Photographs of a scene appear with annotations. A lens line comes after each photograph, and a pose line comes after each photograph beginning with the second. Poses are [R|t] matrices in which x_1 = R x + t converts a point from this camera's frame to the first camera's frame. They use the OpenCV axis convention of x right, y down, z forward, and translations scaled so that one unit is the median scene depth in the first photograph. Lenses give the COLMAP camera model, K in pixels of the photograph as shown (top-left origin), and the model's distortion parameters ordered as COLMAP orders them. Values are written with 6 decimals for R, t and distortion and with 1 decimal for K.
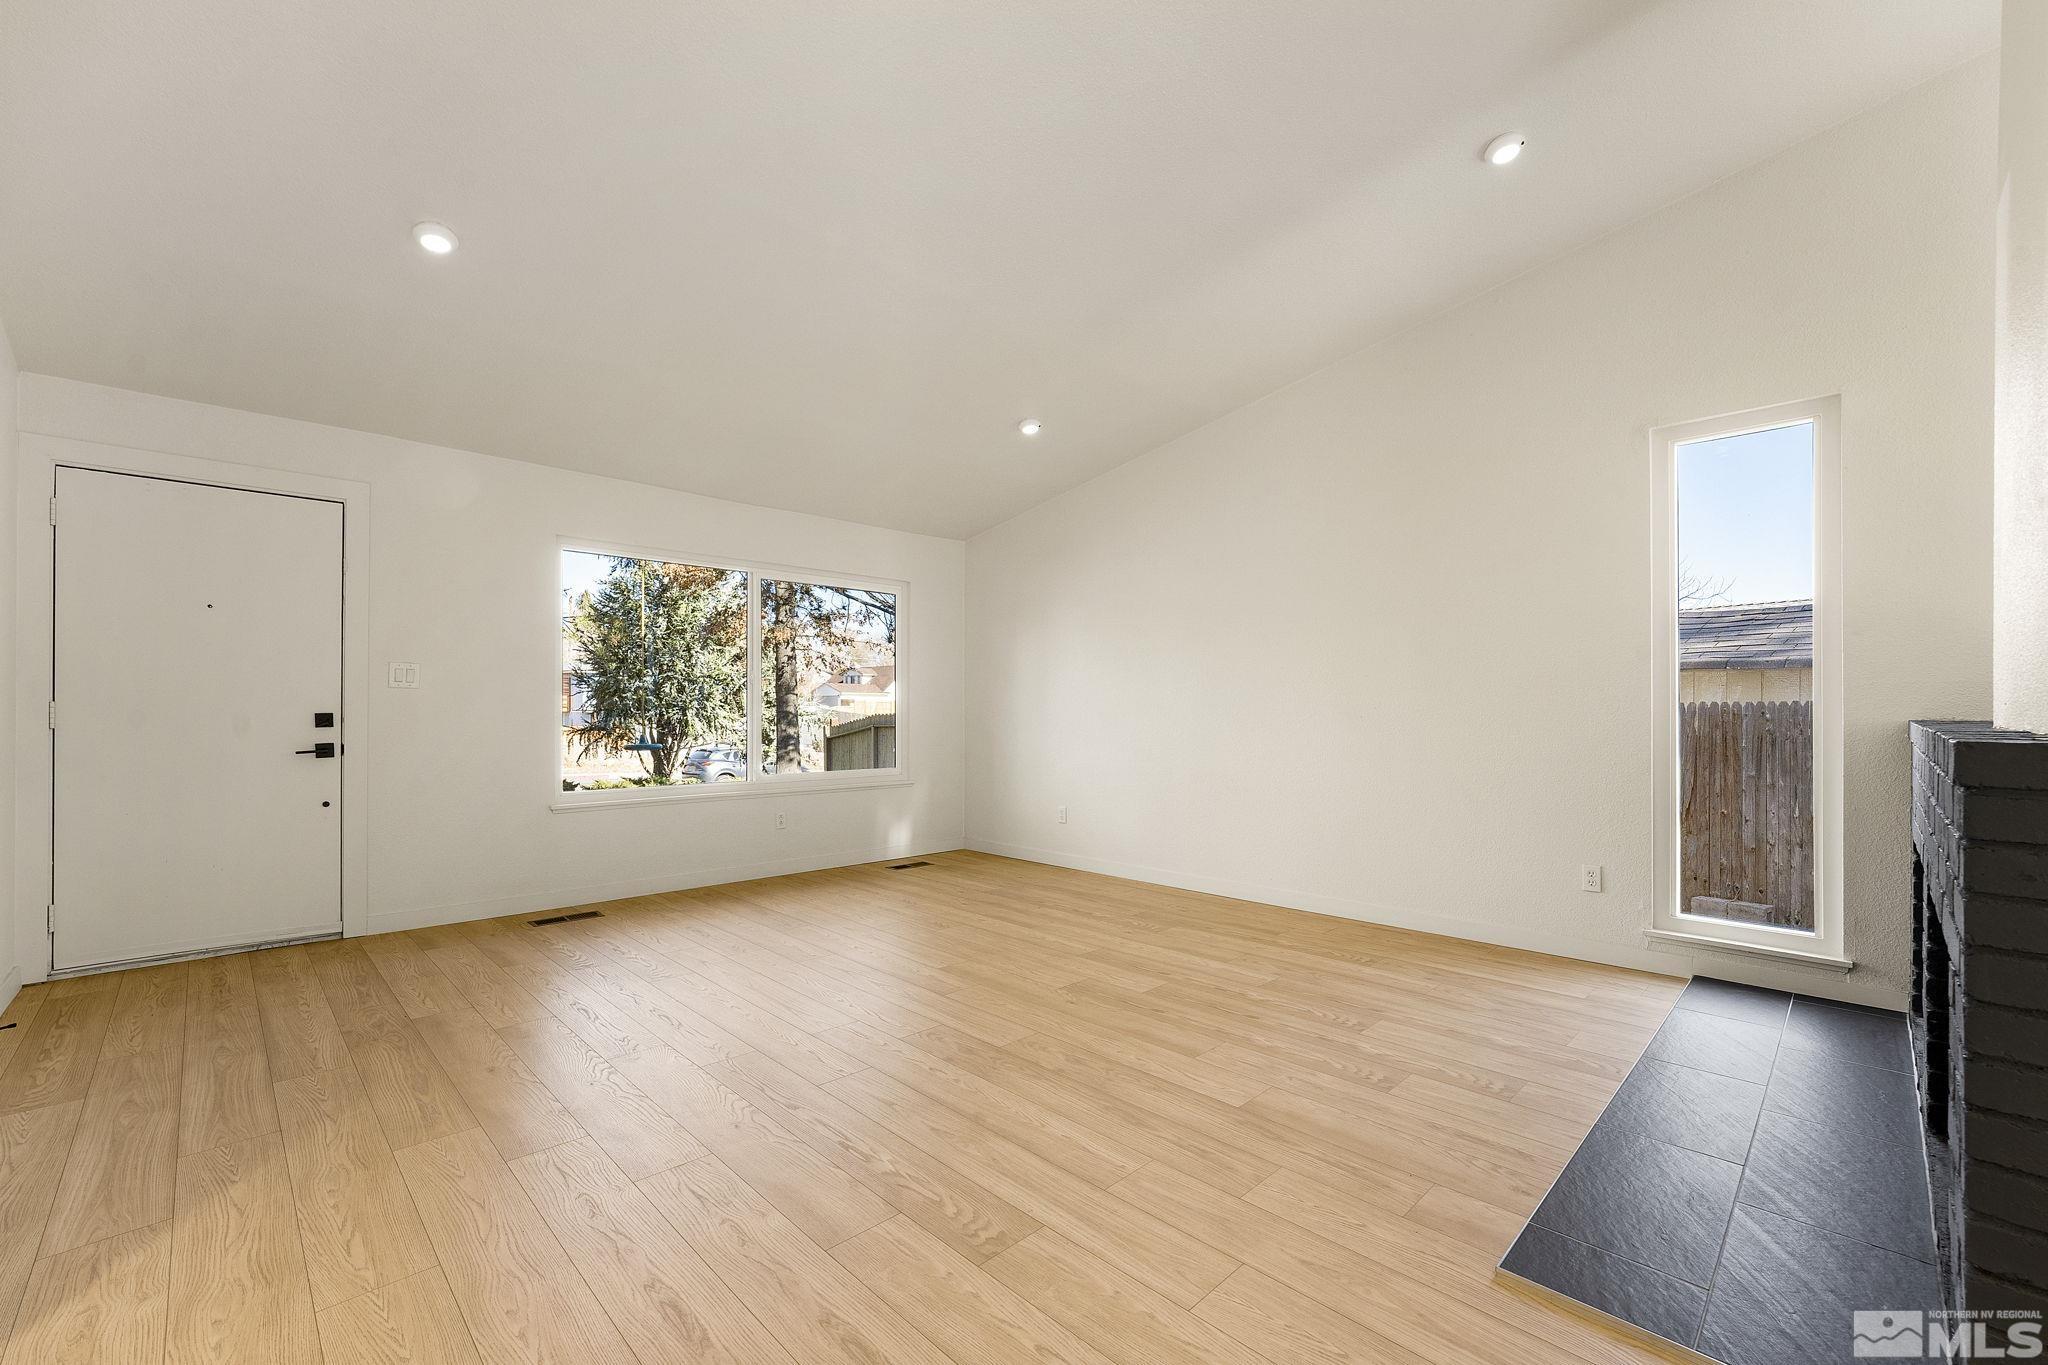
lens RADIAL K [[847.2, 0, 1023.5], [0, 847.2, 708.4], [0, 0, 1]] dist [-0.010730, 0.002479]
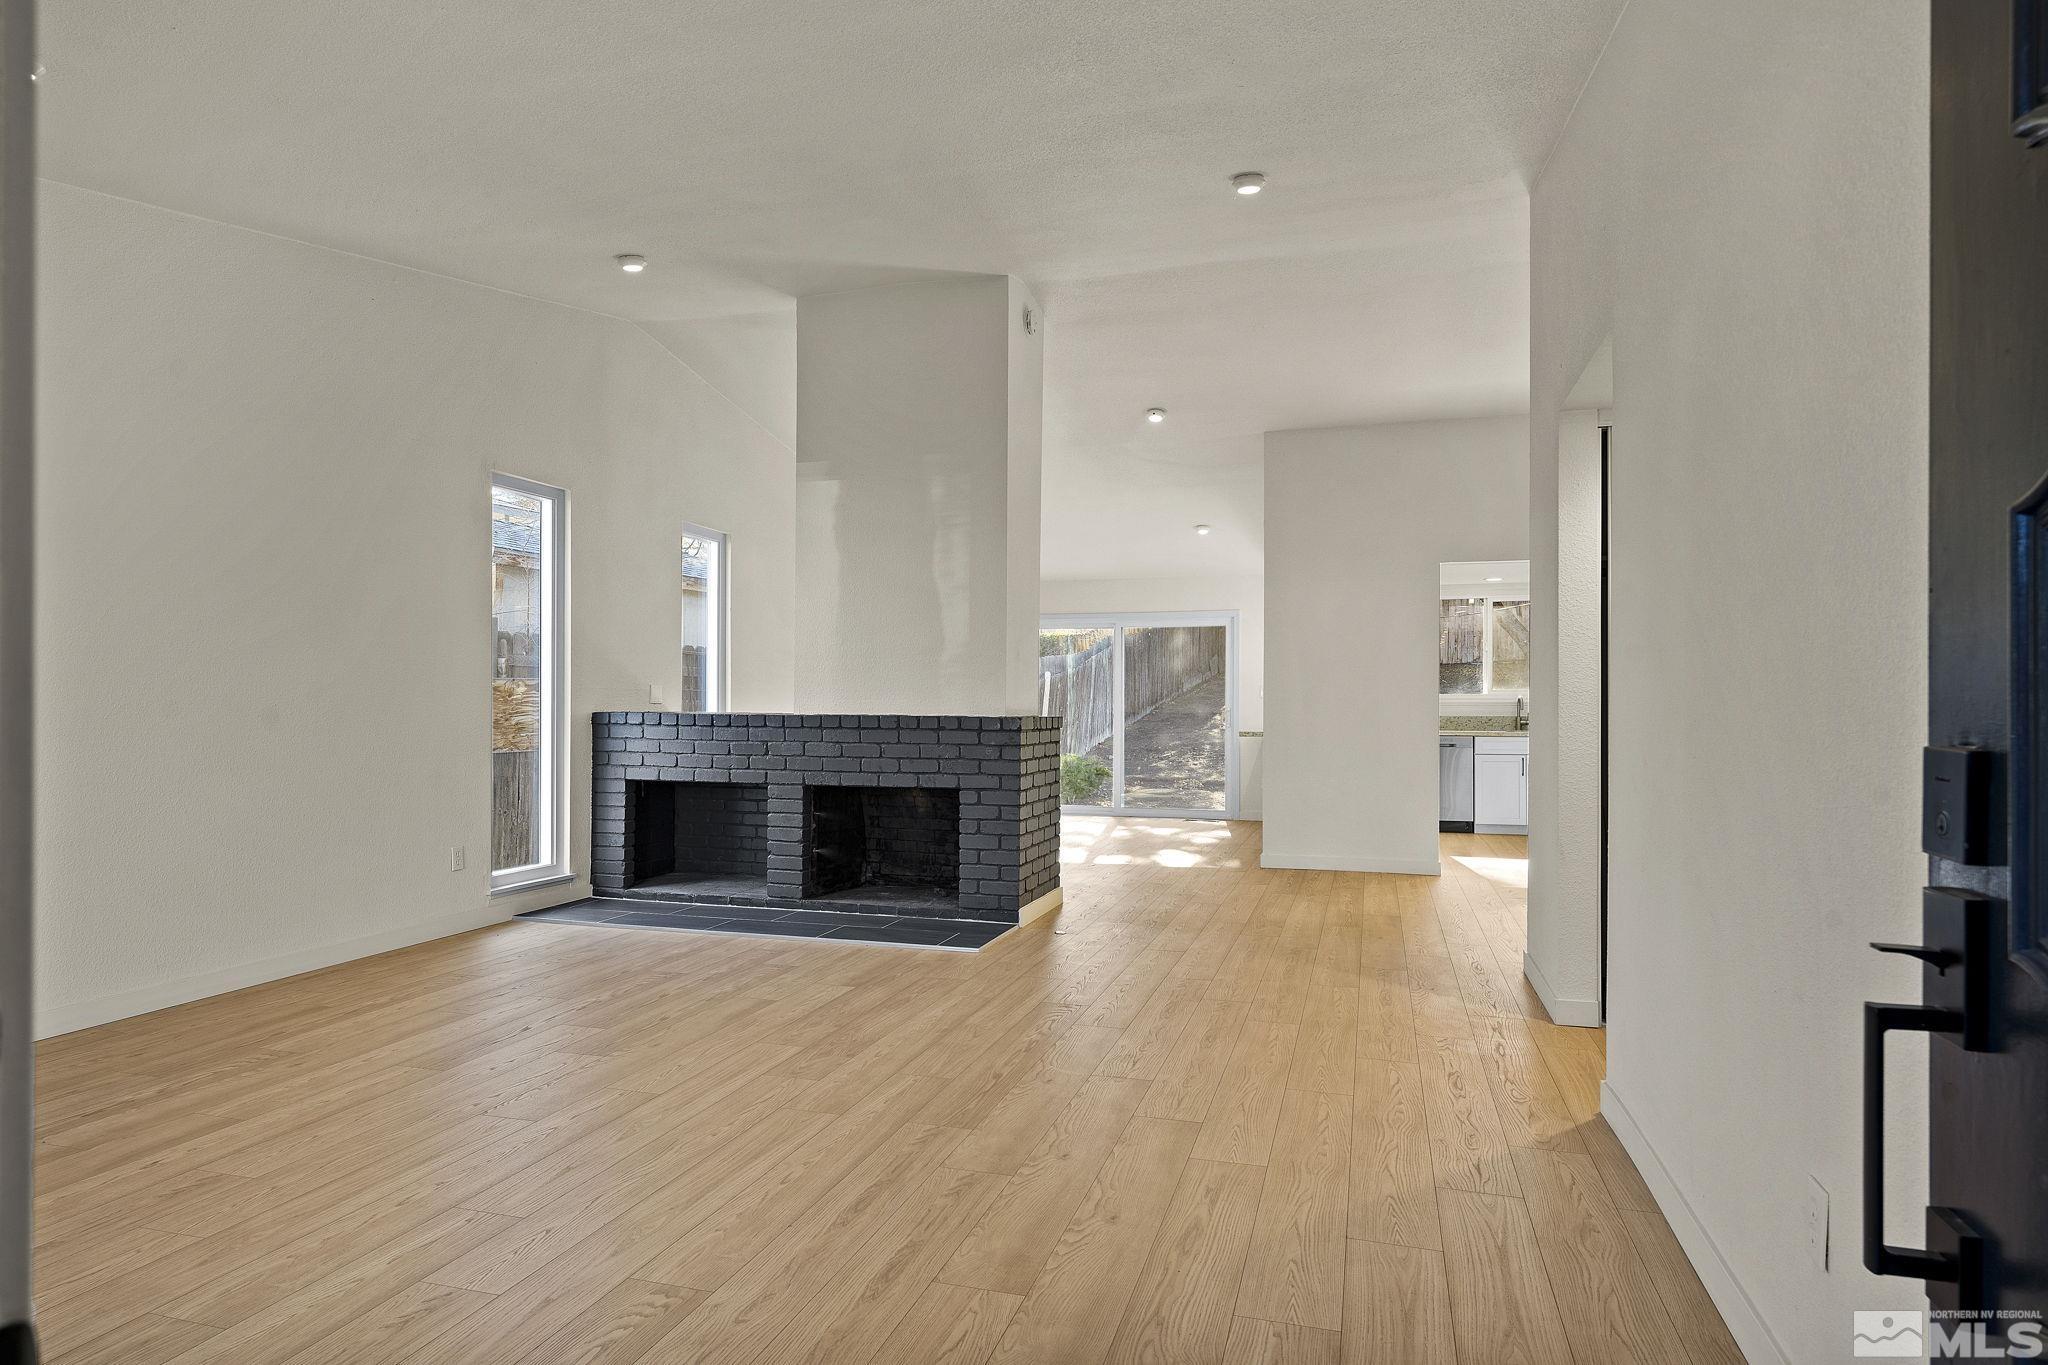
lens RADIAL K [[1137.8, 0, 1032.0], [0, 1137.8, 693.3], [0, 0, 1]] dist [-0.001685, 0.002622]
pose [[-0.481570, 0.004077, 0.876398, -1.105625], [-0.003628, 0.999971, -0.006645, -0.009375], [-0.876400, -0.006380, -0.481541, 1.166896]]
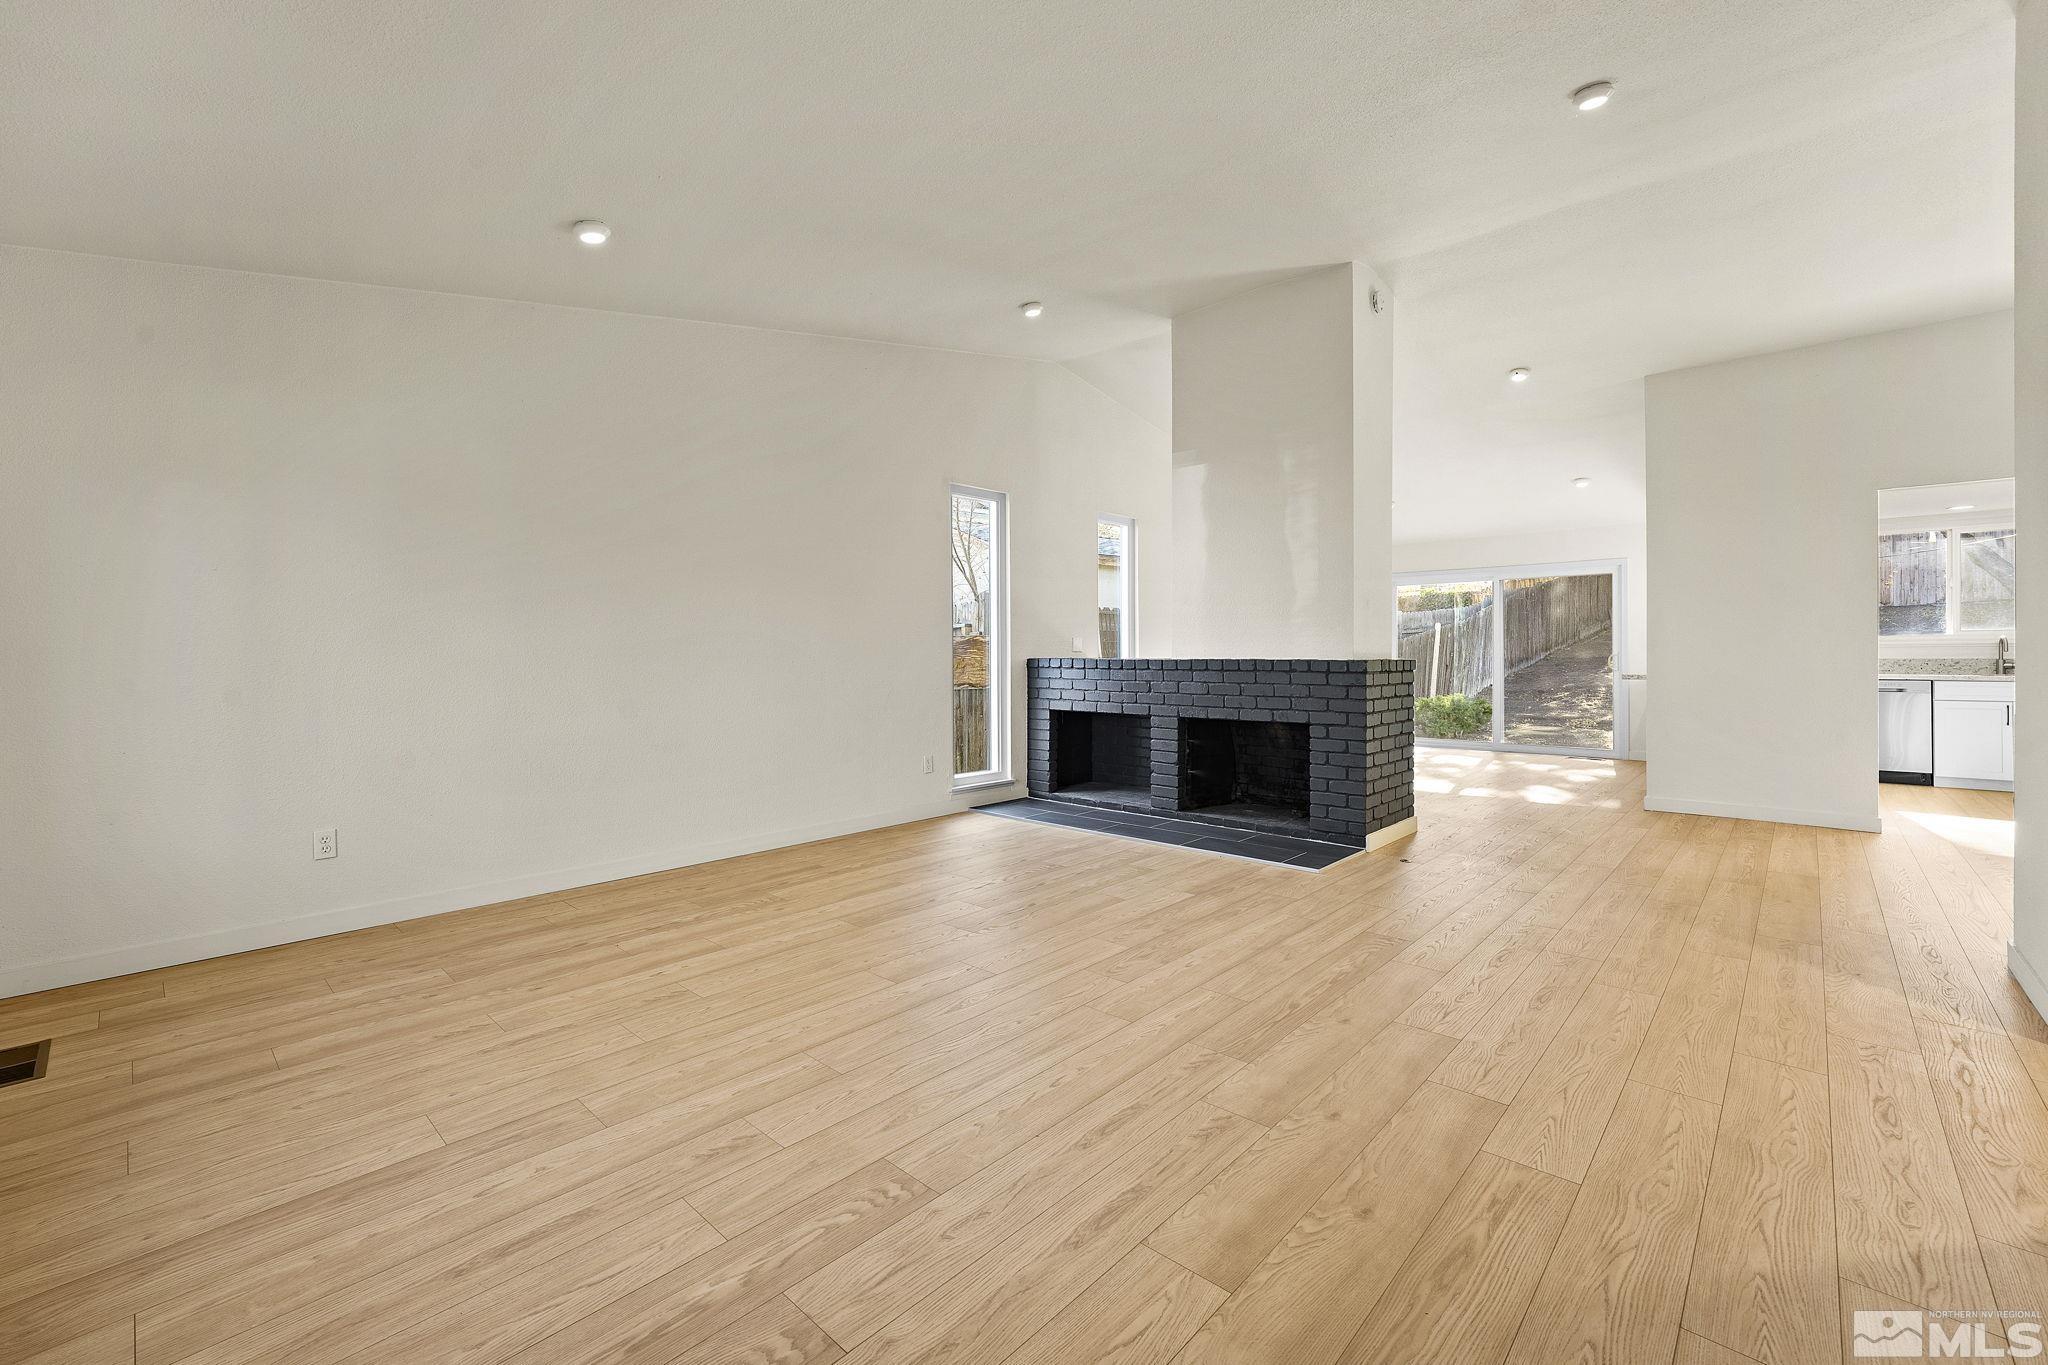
lens RADIAL K [[847.2, 0, 1025.3], [0, 847.2, 651.5], [0, 0, 1]] dist [-0.010730, 0.002479]
pose [[-0.045120, 0.000911, 0.998981, -0.965308], [0.006498, 0.999979, -0.000618, -0.002251], [-0.998960, 0.006463, -0.045125, 0.981098]]
